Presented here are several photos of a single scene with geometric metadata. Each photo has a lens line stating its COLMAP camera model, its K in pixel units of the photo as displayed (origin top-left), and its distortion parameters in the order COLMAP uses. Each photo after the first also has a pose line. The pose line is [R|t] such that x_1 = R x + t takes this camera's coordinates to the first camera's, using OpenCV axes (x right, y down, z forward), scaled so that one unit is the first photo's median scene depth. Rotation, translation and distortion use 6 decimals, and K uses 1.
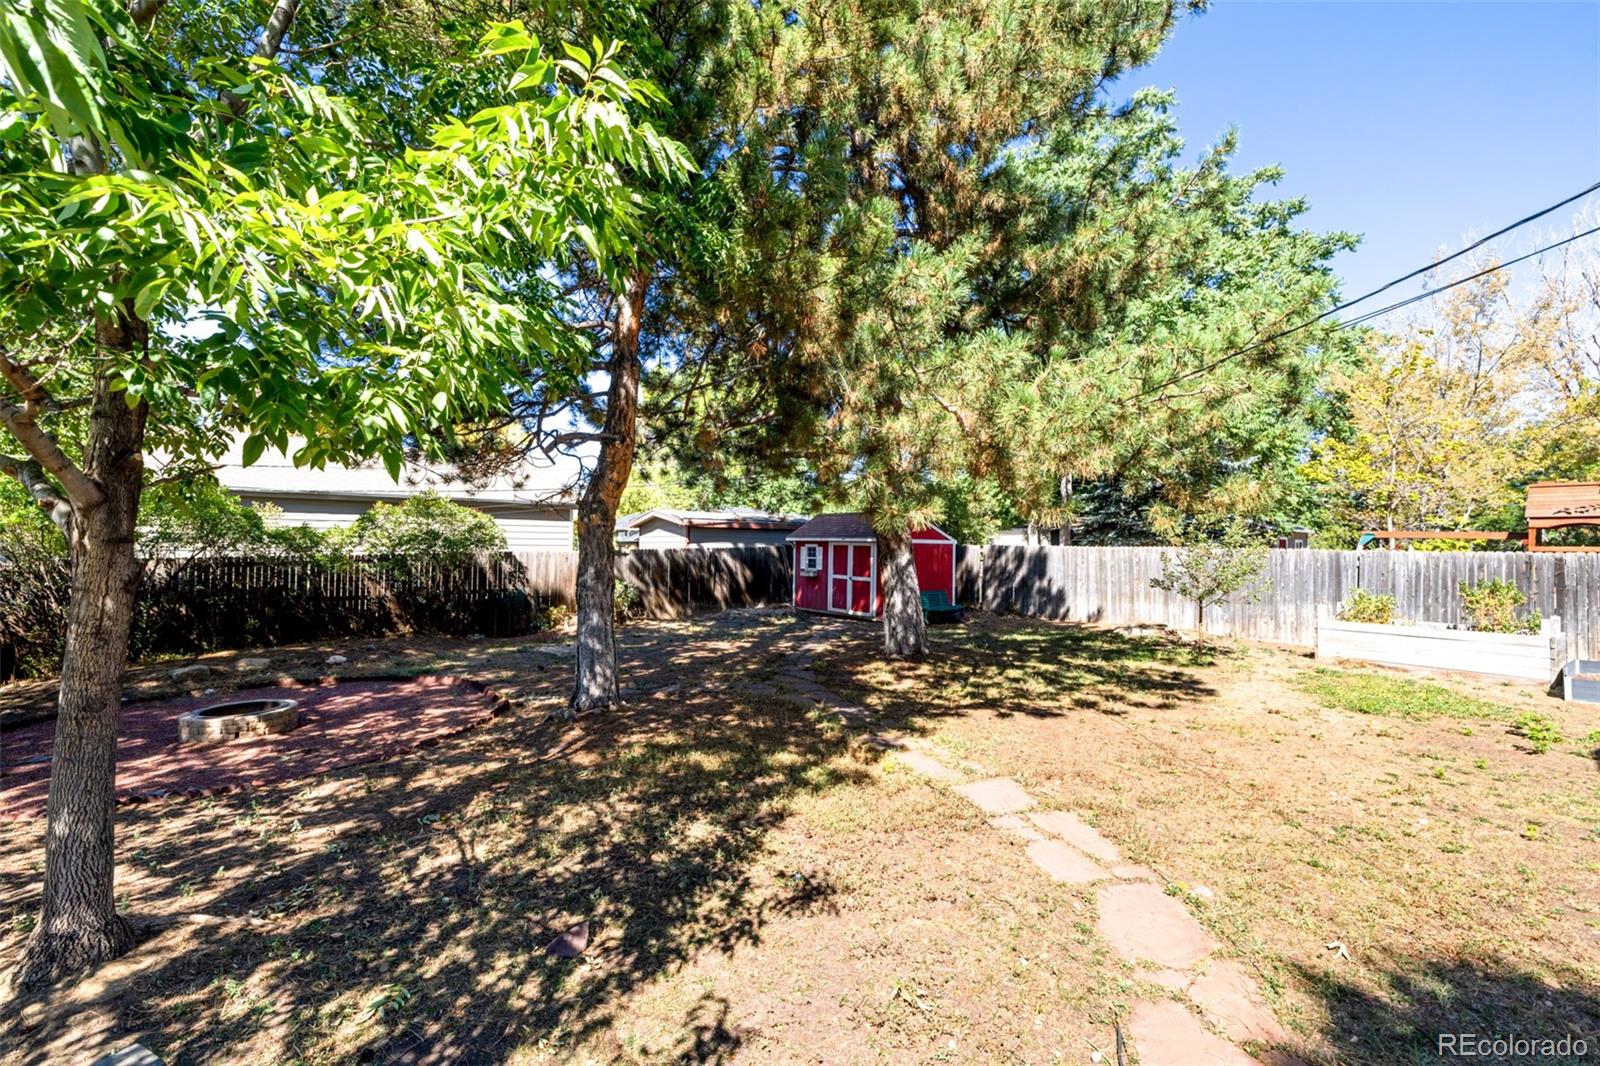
lens RADIAL K [[683.8, 0, 798.6], [0, 683.8, 533.9], [0, 0, 1]] dist [0.003490, -0.000311]
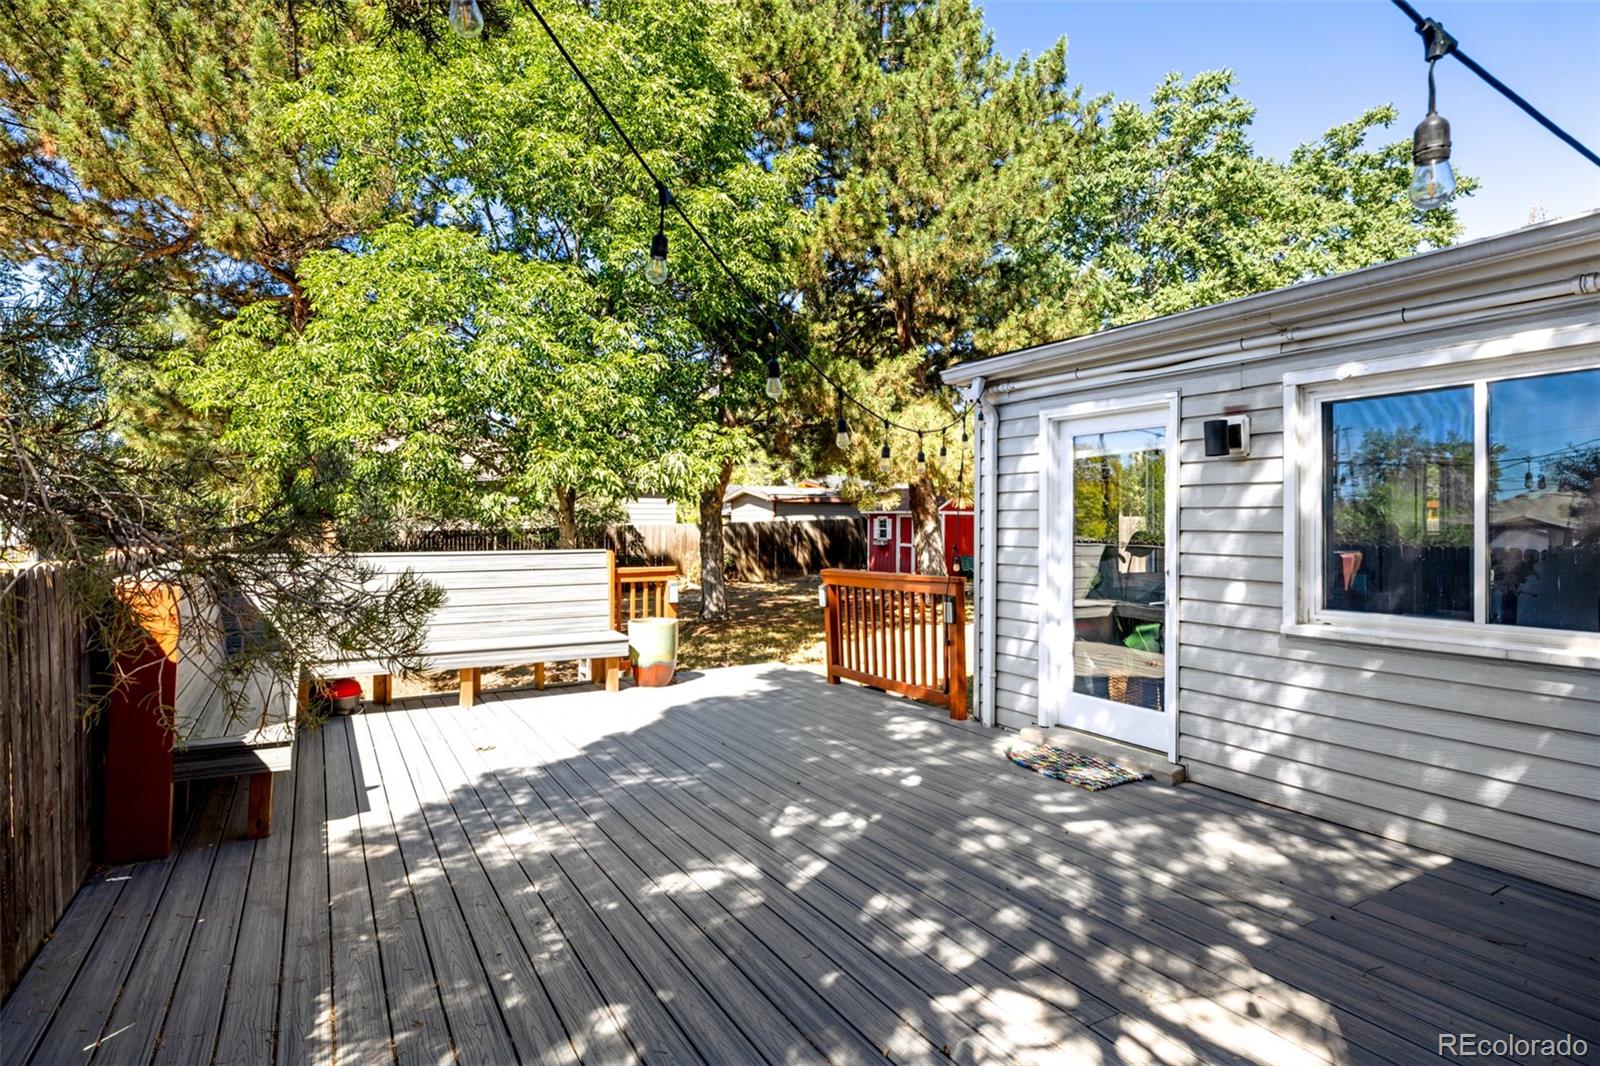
lens RADIAL K [[867.2, 0, 799.4], [0, 867.2, 512.3], [0, 0, 1]] dist [-0.001452, -0.000881]
pose [[0.989973, -0.009889, -0.140913, 0.092129], [0.011537, 0.999874, 0.010888, -0.009224], [0.140788, -0.012405, 0.989962, -0.465427]]
